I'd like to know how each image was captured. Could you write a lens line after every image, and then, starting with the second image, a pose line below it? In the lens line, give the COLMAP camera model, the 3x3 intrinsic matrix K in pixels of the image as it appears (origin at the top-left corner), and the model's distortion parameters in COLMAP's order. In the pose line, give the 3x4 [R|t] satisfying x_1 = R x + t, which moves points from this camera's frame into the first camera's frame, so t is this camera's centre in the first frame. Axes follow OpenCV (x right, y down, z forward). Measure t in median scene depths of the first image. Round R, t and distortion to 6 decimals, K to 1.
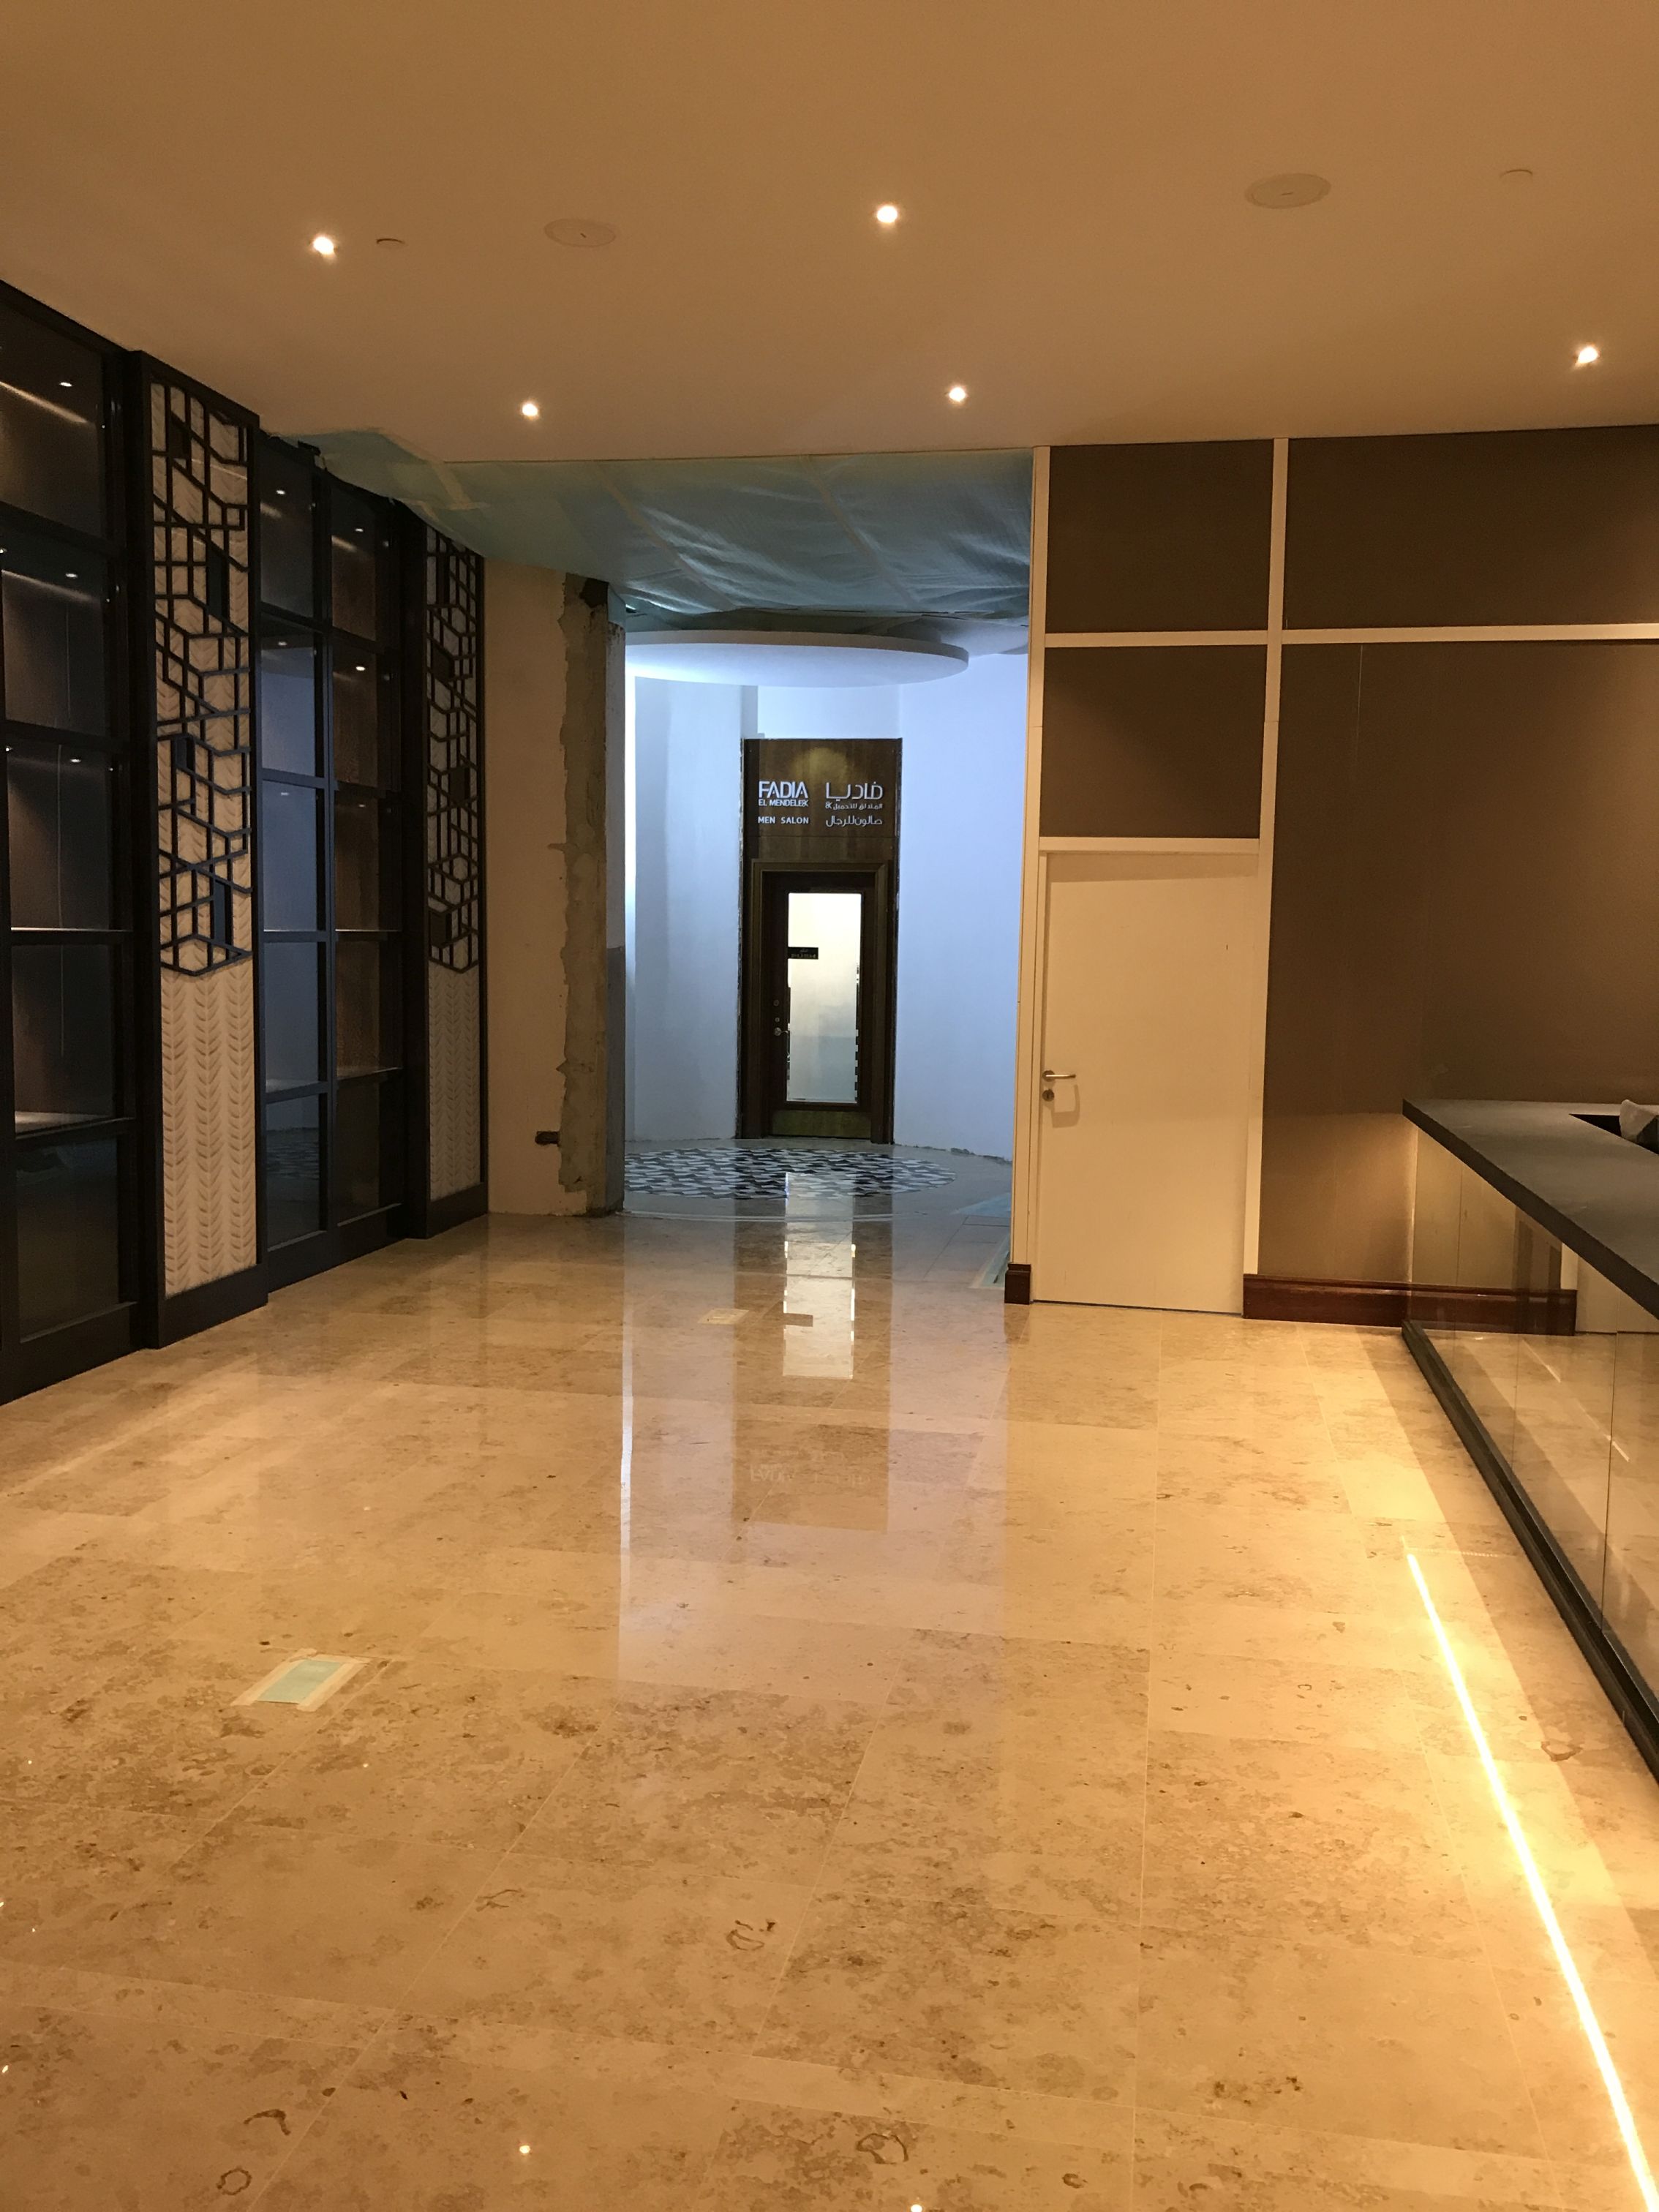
lens RADIAL K [[1820.8, 0, 831.6], [0, 1820.8, 1104.8], [0, 0, 1]] dist [0.044155, -0.081232]
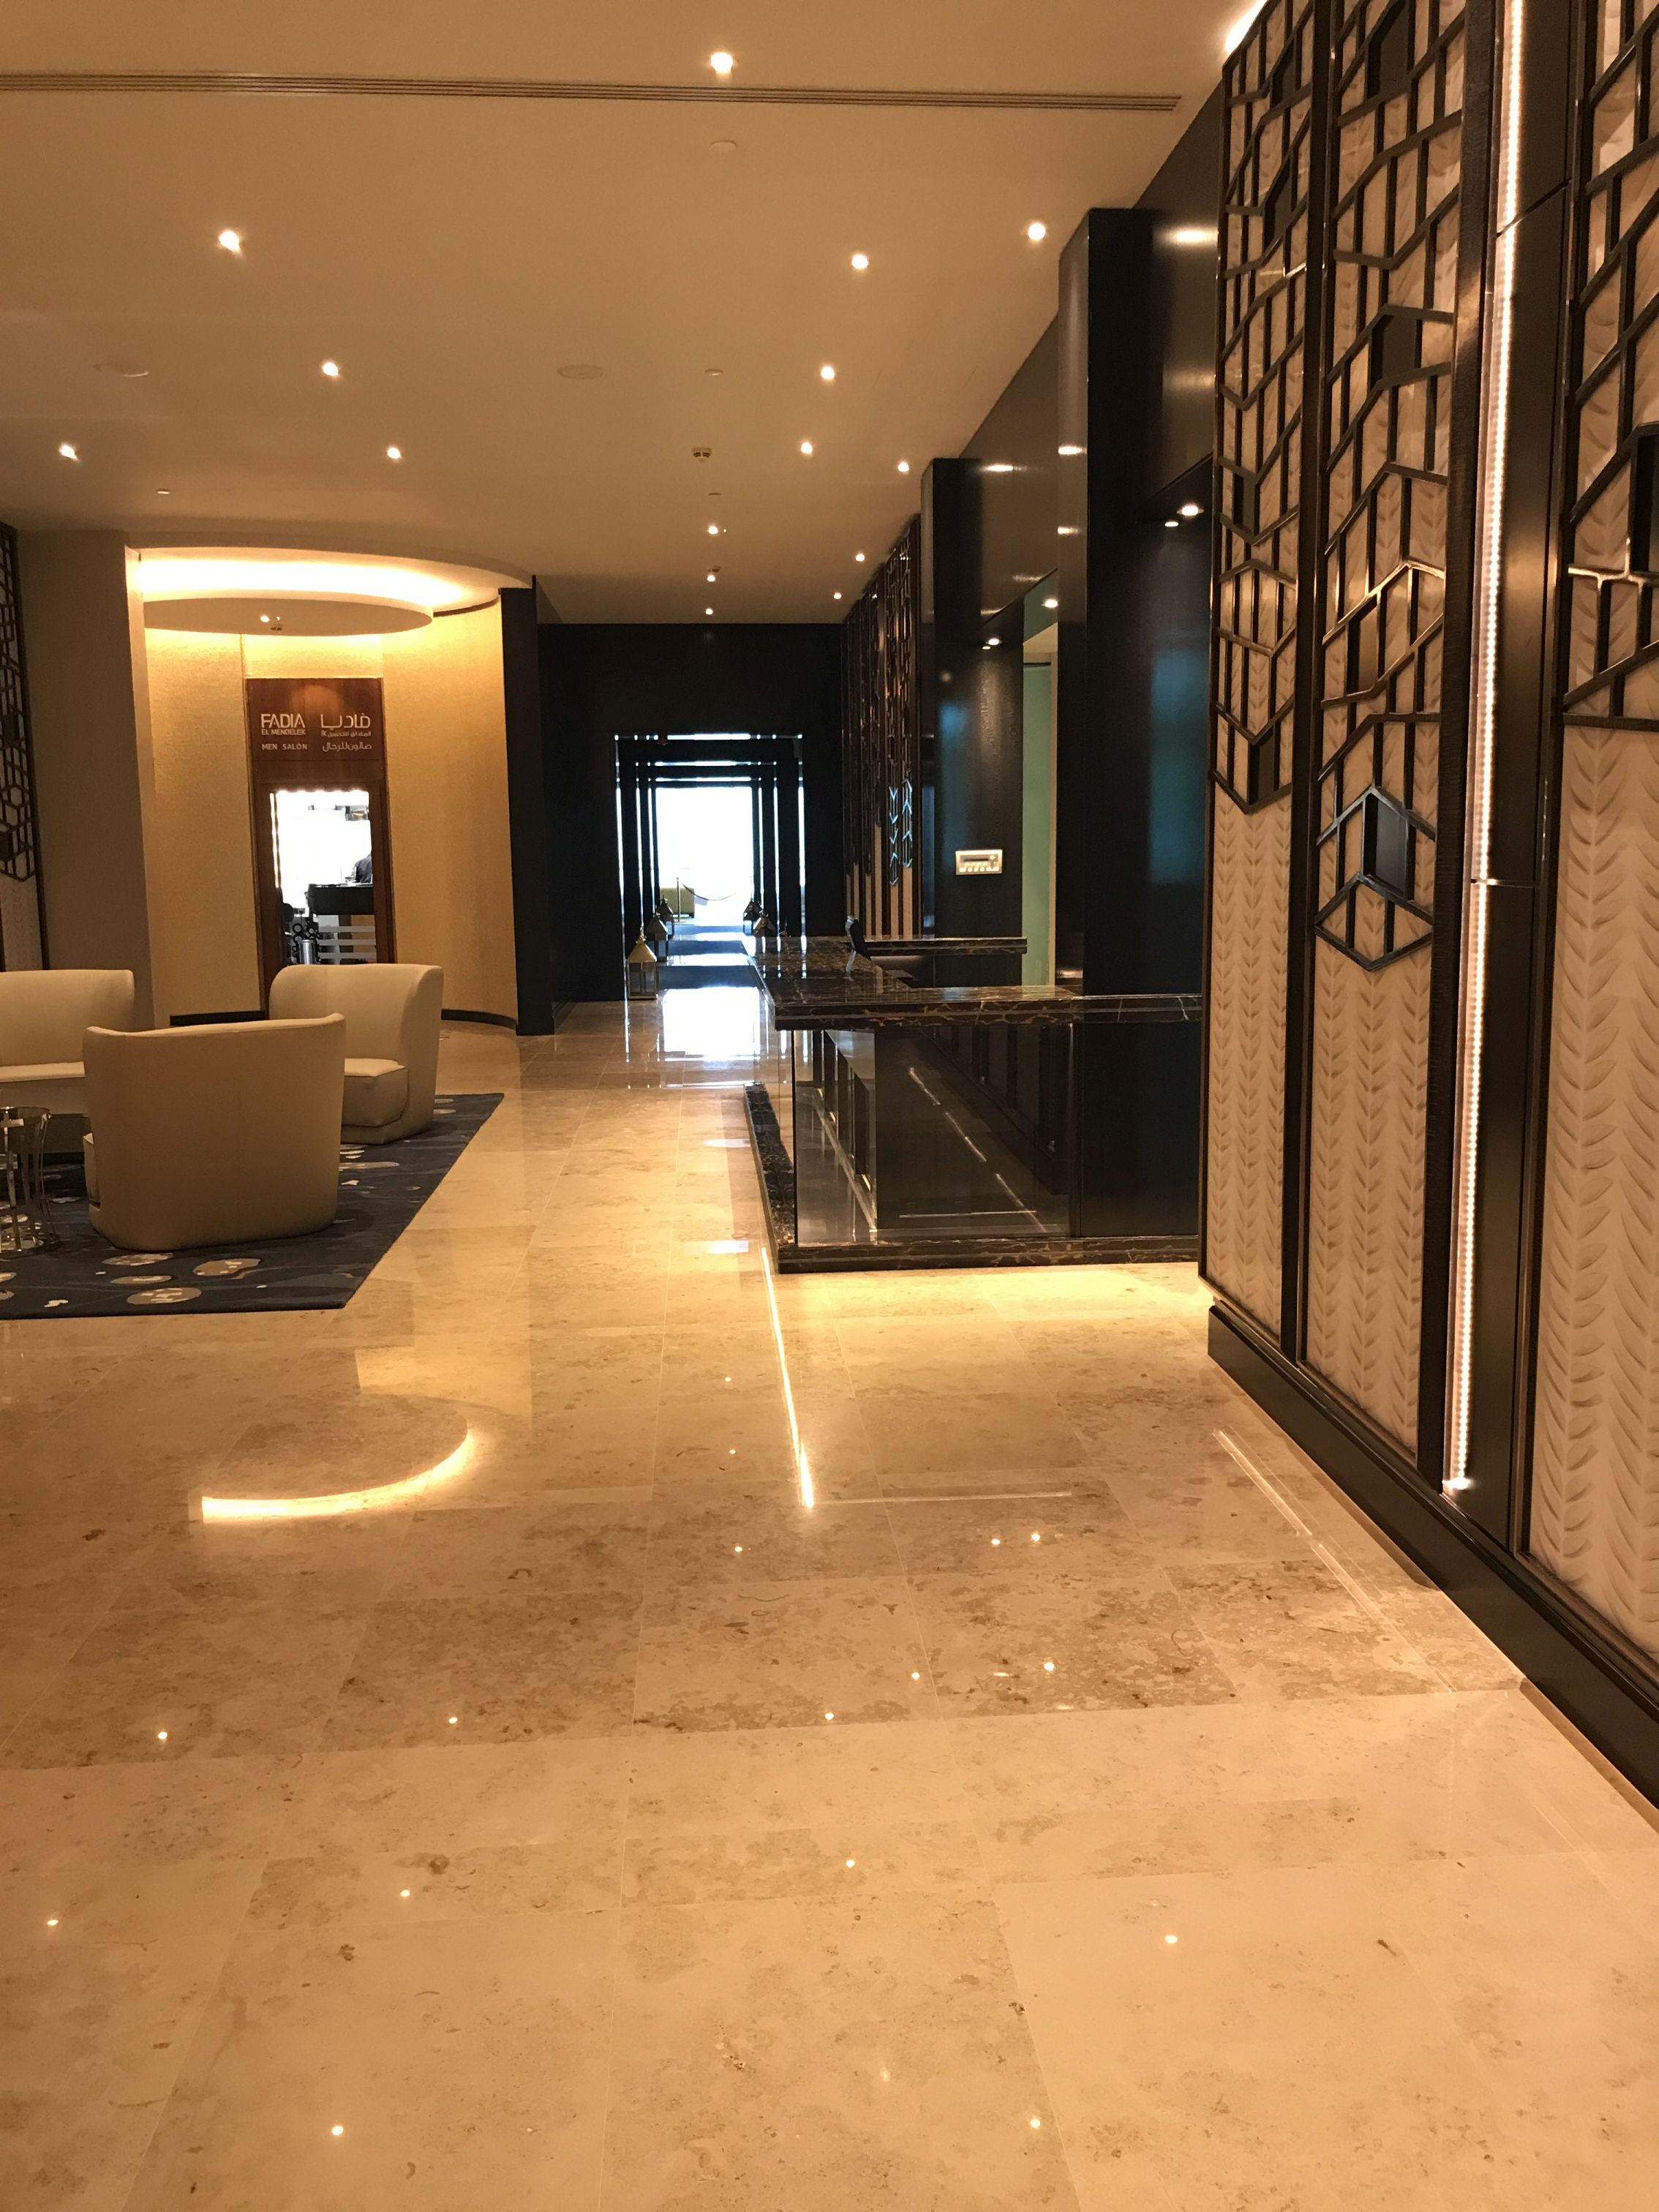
lens RADIAL K [[1820.8, 0, 830.5], [0, 1820.8, 1102.8], [0, 0, 1]] dist [0.044155, -0.081232]
pose [[0.966477, -0.071868, 0.246488, 0.008912], [0.060241, 0.996700, 0.054401, 0.042465], [-0.249584, -0.037728, 0.967618, -0.340197]]
